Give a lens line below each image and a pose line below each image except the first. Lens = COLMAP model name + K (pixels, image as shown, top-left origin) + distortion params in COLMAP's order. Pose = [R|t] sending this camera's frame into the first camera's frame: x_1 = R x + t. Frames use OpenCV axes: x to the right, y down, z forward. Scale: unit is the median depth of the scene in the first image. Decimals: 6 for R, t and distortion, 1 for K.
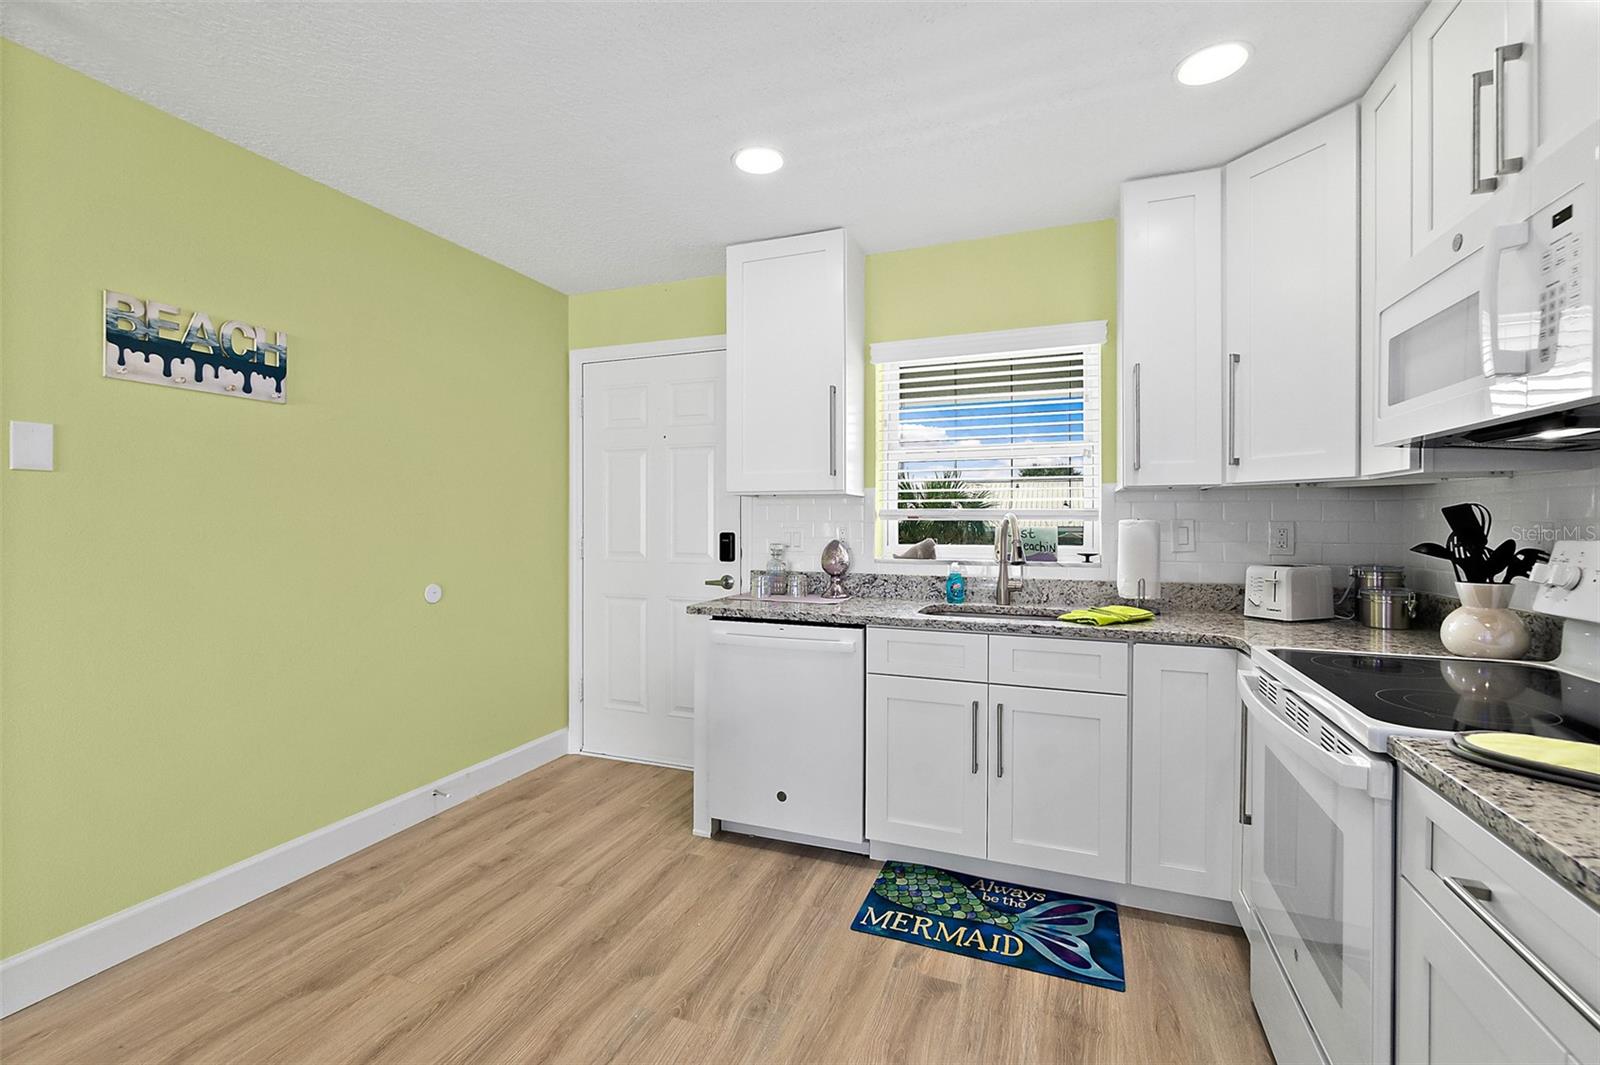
lens RADIAL K [[700.2, 0, 785.3], [0, 700.2, 524.4], [0, 0, 1]] dist [-0.004993, 0.002145]
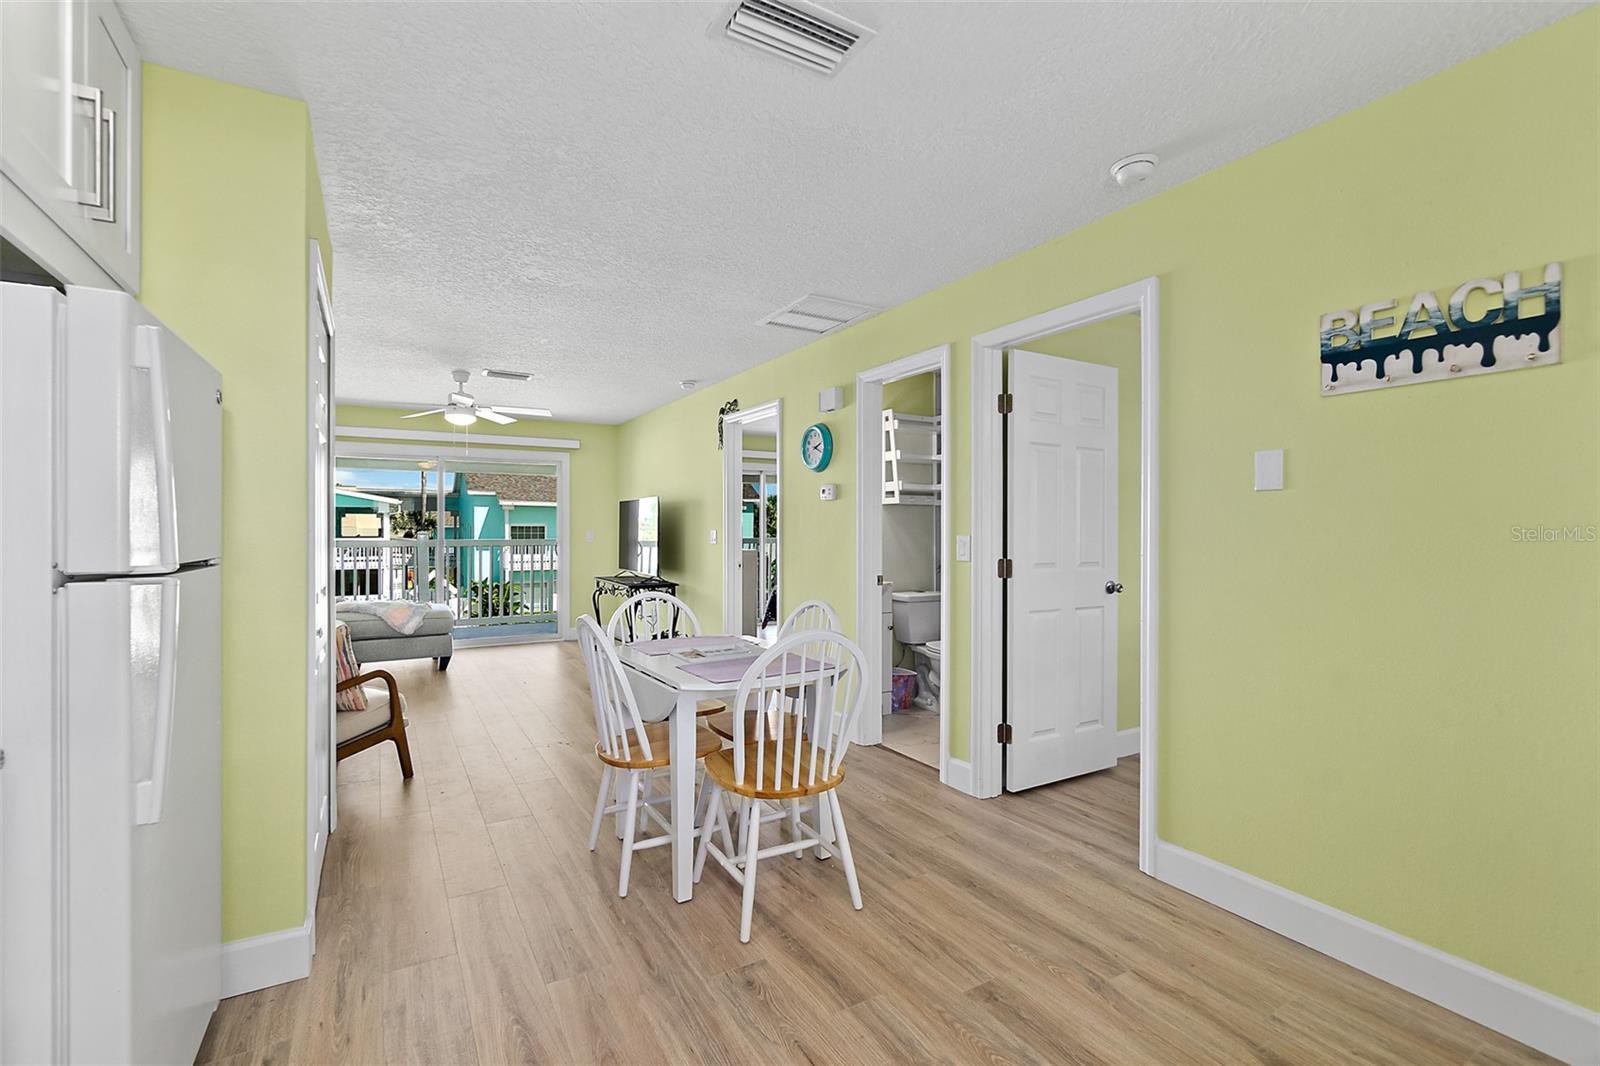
lens RADIAL K [[700.2, 0, 783.2], [0, 700.2, 535.5], [0, 0, 1]] dist [-0.004993, 0.002145]
pose [[-0.622279, 0.006433, -0.782769, 0.286698], [-0.002652, 0.999943, 0.010326, -0.006552], [0.782791, 0.008501, -0.622226, 0.782336]]
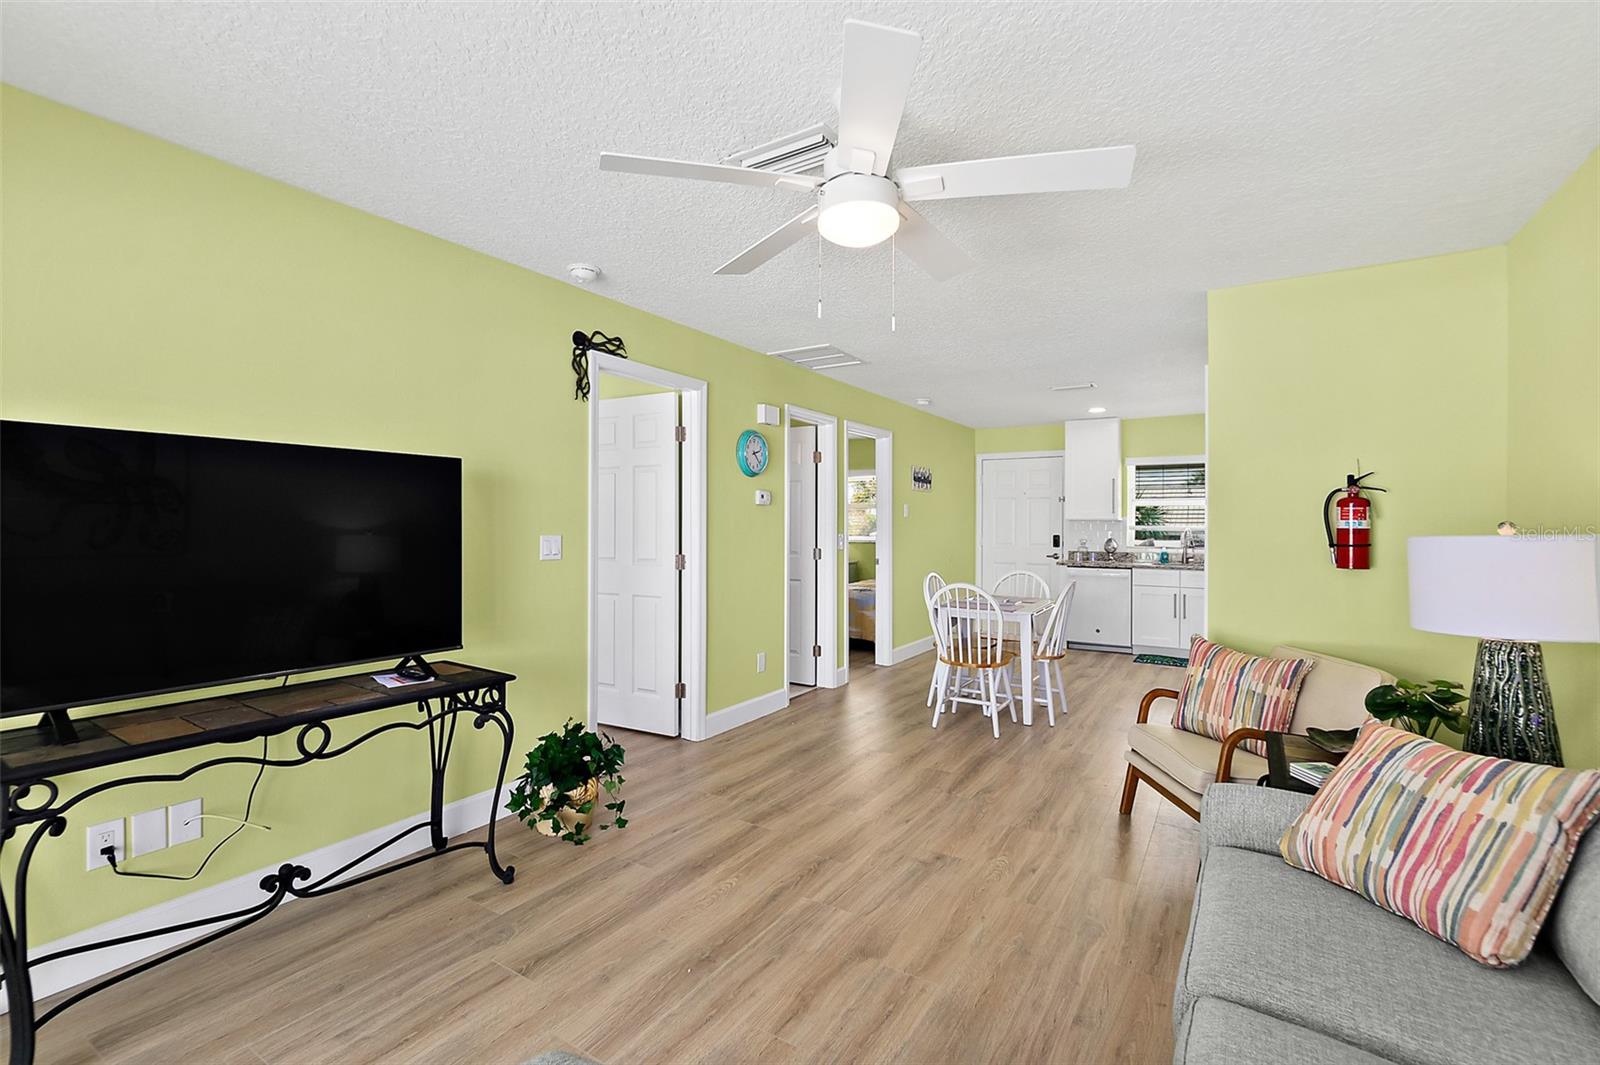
lens RADIAL K [[700.2, 0, 796.3], [0, 700.2, 525.7], [0, 0, 1]] dist [-0.004993, 0.002145]
pose [[0.981818, 0.005034, -0.189760, -0.665616], [-0.006407, 0.999958, -0.006624, 0.002199], [0.189718, 0.007720, 0.981808, -1.976726]]
